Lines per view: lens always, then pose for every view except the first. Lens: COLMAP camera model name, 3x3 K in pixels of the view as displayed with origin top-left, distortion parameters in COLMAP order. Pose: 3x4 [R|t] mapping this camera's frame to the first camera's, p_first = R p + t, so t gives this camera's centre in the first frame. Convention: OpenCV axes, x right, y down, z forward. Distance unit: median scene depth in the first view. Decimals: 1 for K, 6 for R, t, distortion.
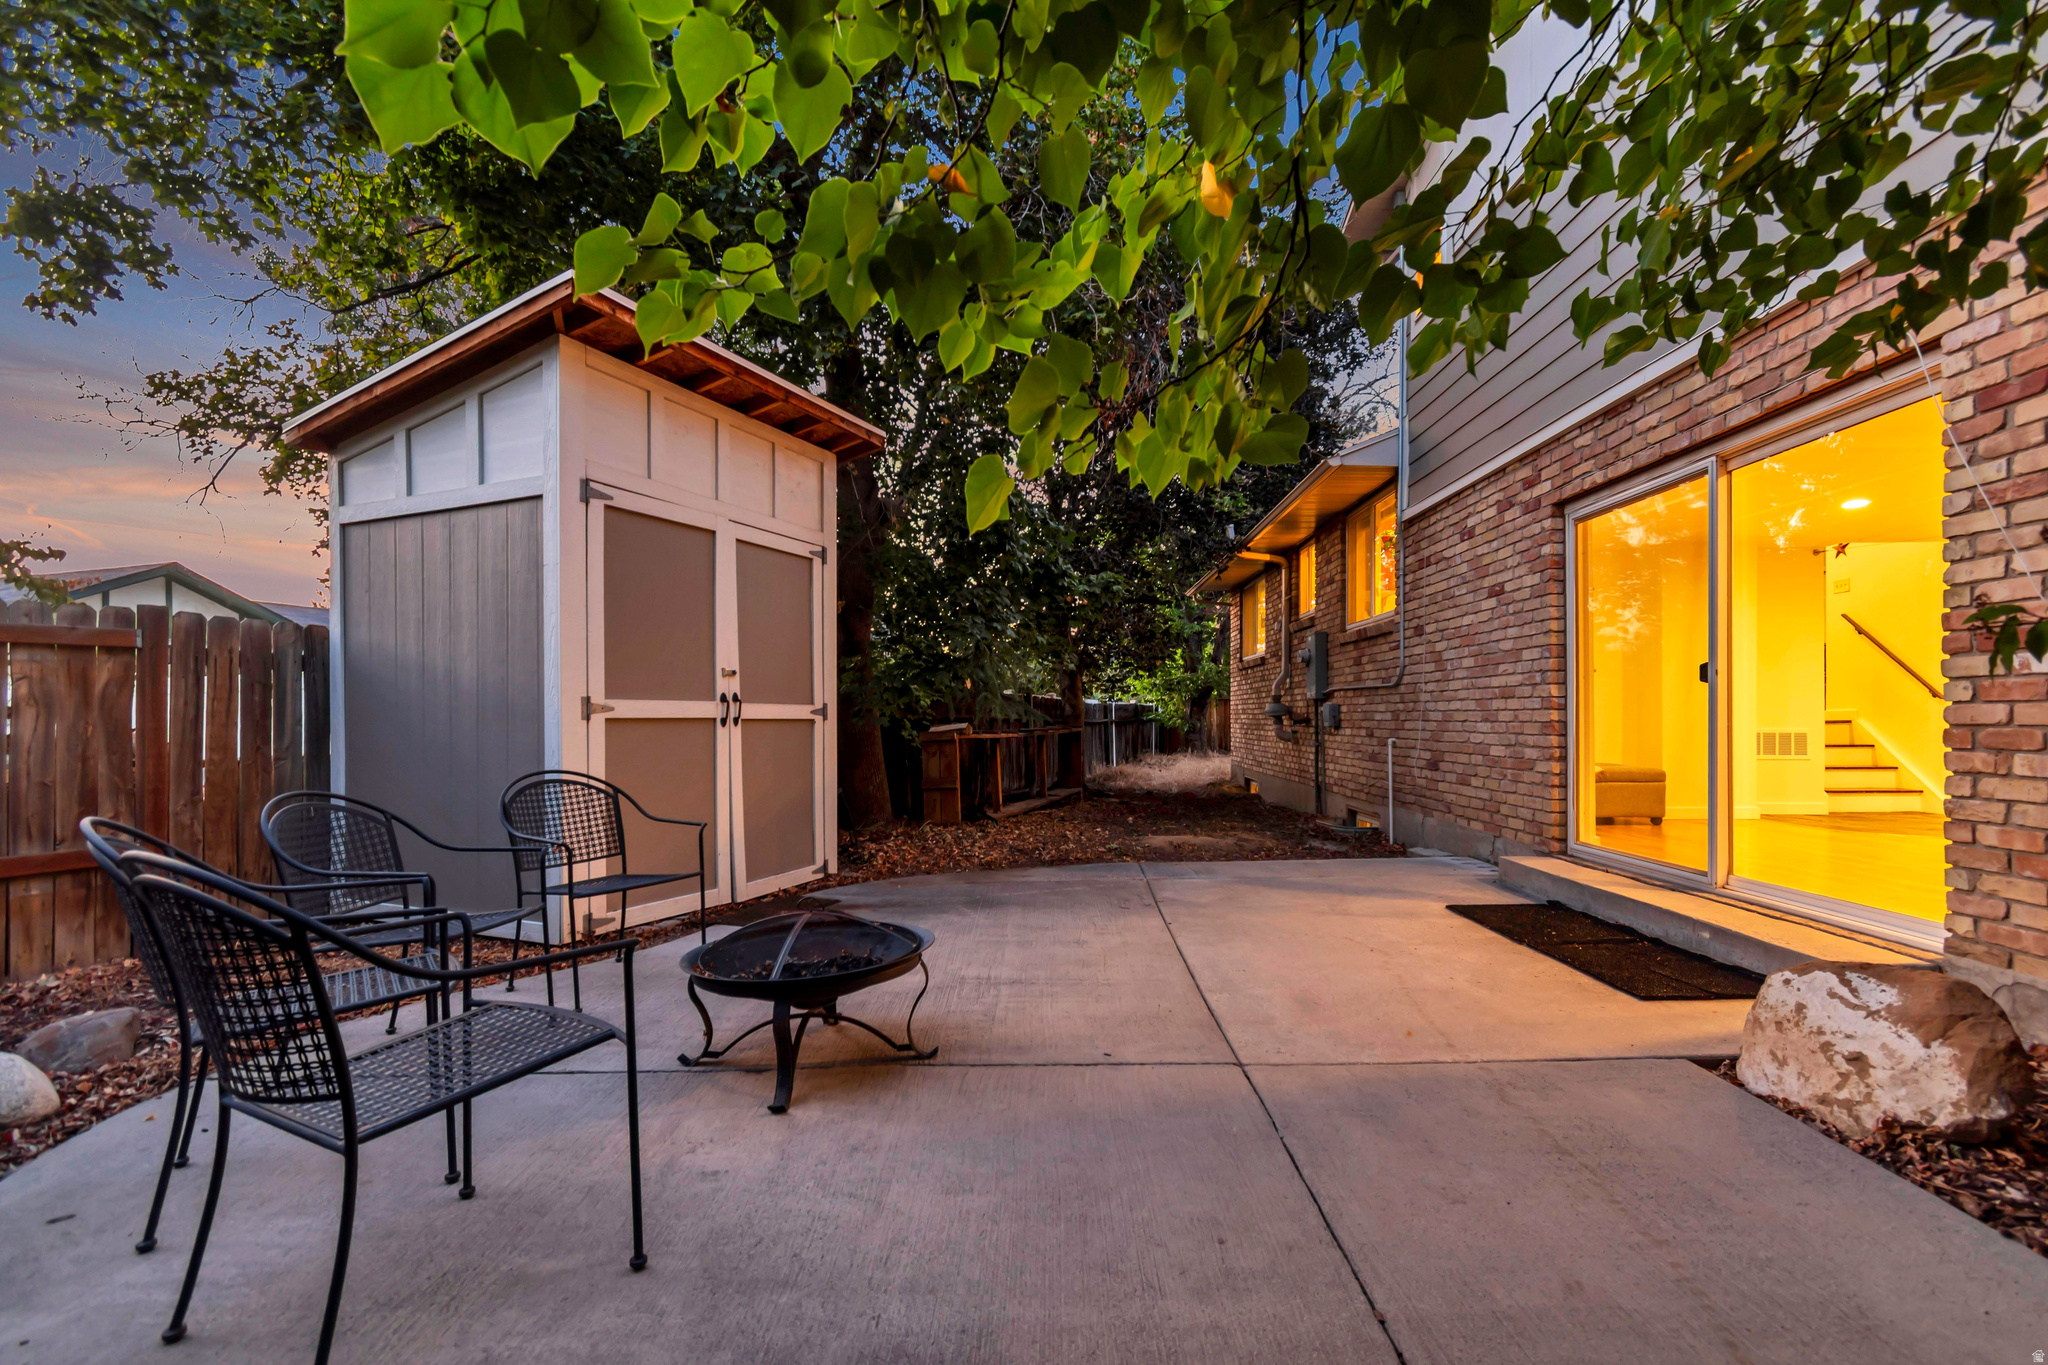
lens RADIAL K [[917.0, 0, 1025.6], [0, 917.0, 722.1], [0, 0, 1]] dist [0.000233, 0.000217]
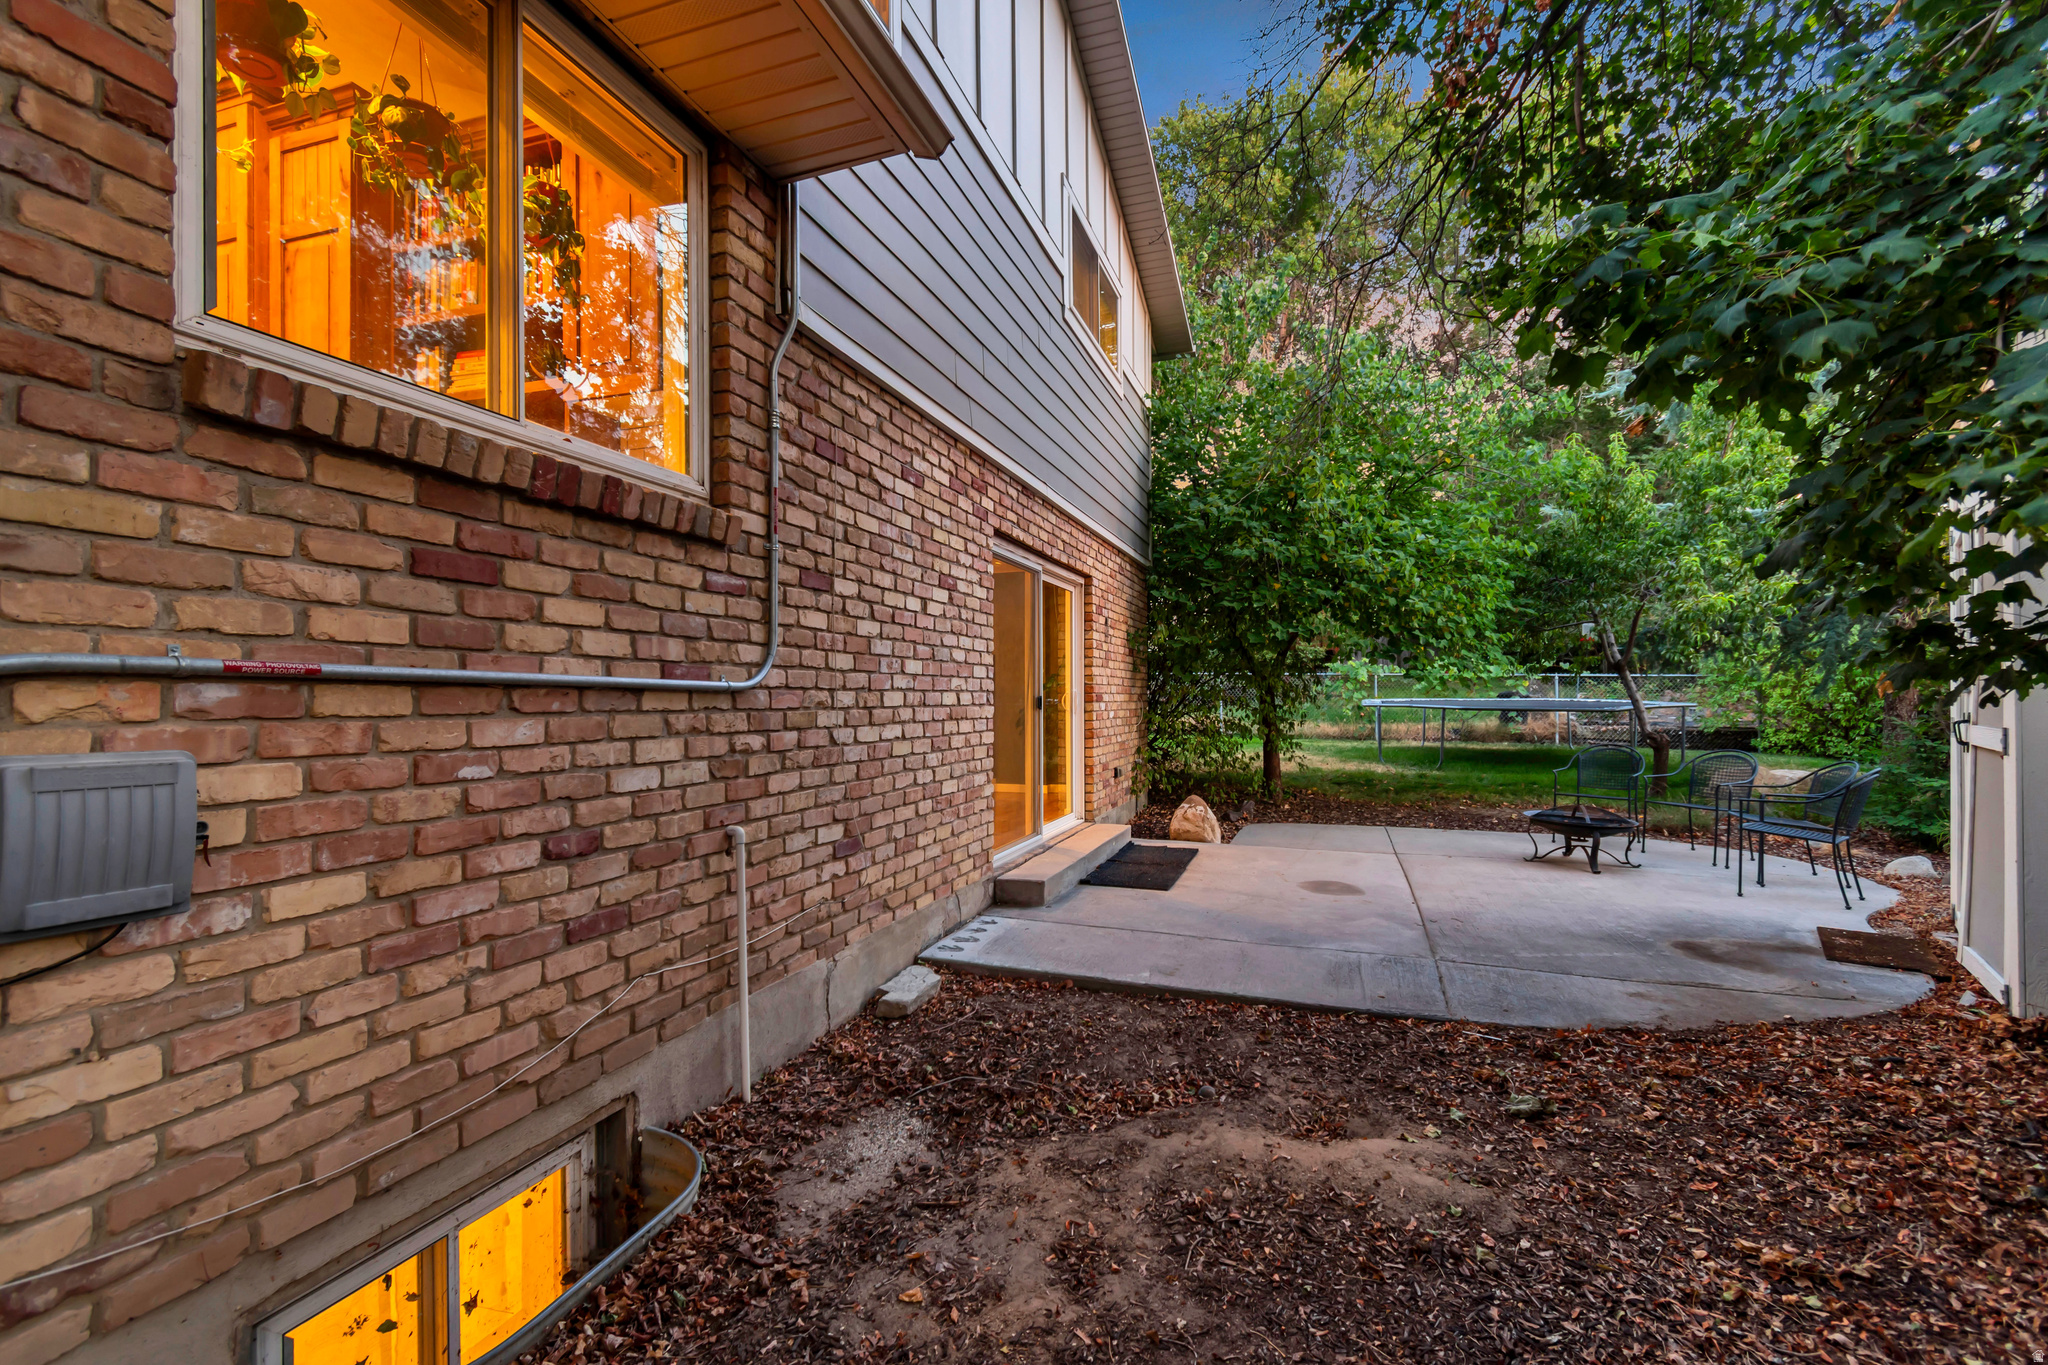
lens RADIAL K [[882.3, 0, 1018.8], [0, 882.3, 692.9], [0, 0, 1]] dist [0.000530, 0.000116]
pose [[-0.952891, 0.009798, 0.303154, 0.252990], [0.009316, 0.999952, -0.003036, -0.051585], [-0.303169, -0.000069, -0.952937, 1.901364]]
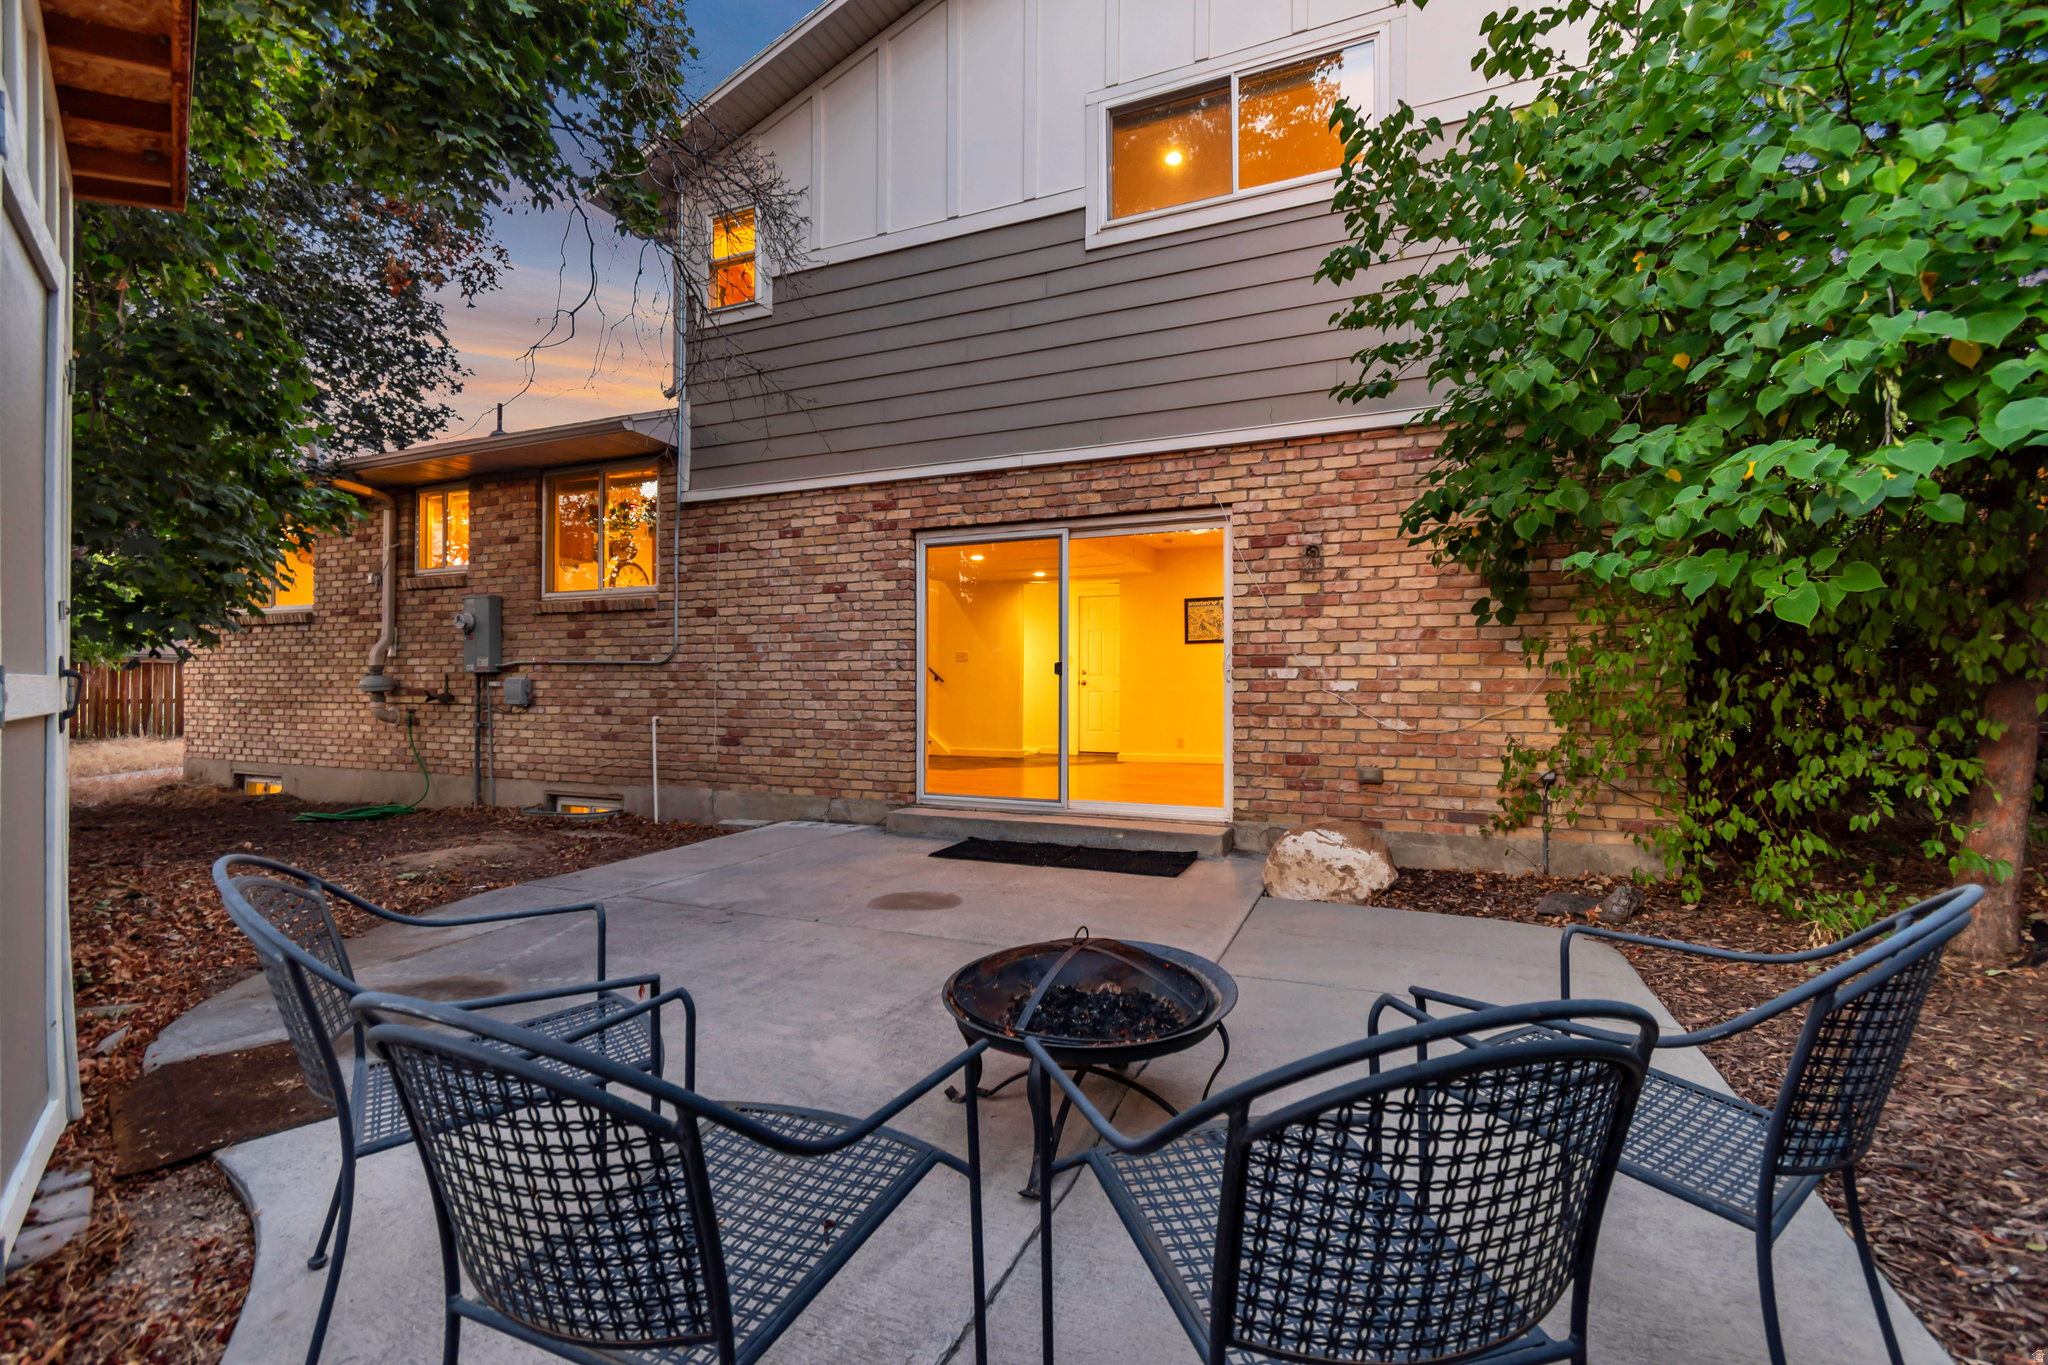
lens RADIAL K [[882.3, 0, 1018.8], [0, 882.3, 692.9], [0, 0, 1]] dist [0.000530, 0.000116]
pose [[0.361108, 0.007504, 0.932494, -0.505995], [-0.002398, 0.999972, -0.007118, -0.002306], [-0.932521, 0.000334, 0.361116, 0.416913]]
